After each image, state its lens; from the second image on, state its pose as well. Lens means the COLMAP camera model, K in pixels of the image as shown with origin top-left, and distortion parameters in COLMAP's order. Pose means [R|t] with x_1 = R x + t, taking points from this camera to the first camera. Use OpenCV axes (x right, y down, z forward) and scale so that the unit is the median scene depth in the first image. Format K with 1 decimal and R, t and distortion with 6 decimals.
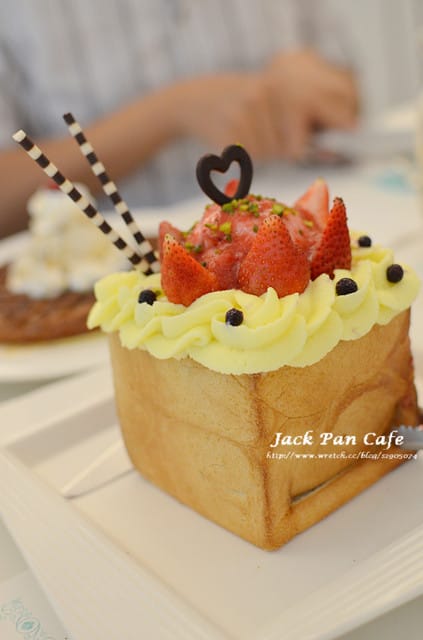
lens RADIAL K [[1010.5, 0, 211.5], [0, 1010.5, 320.0], [0, 0, 1]] dist [-0.238460, -0.023824]
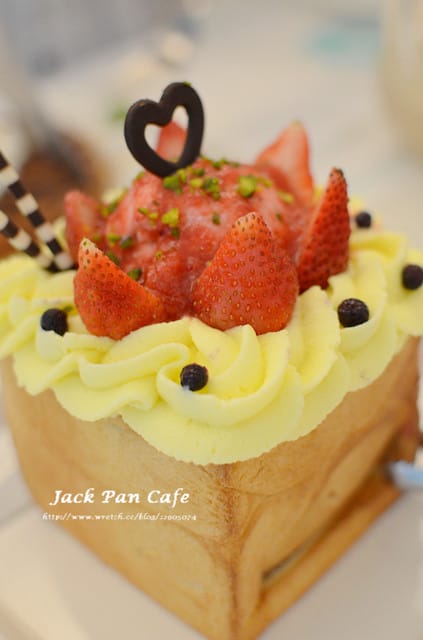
lens RADIAL K [[1010.5, 0, 211.5], [0, 1010.5, 320.0], [0, 0, 1]] dist [-0.238460, -0.023824]
pose [[0.992128, -0.025045, 0.122700, -0.043052], [0.001693, 0.982390, 0.186835, -0.151574], [-0.125219, -0.185156, 0.974699, 0.345210]]
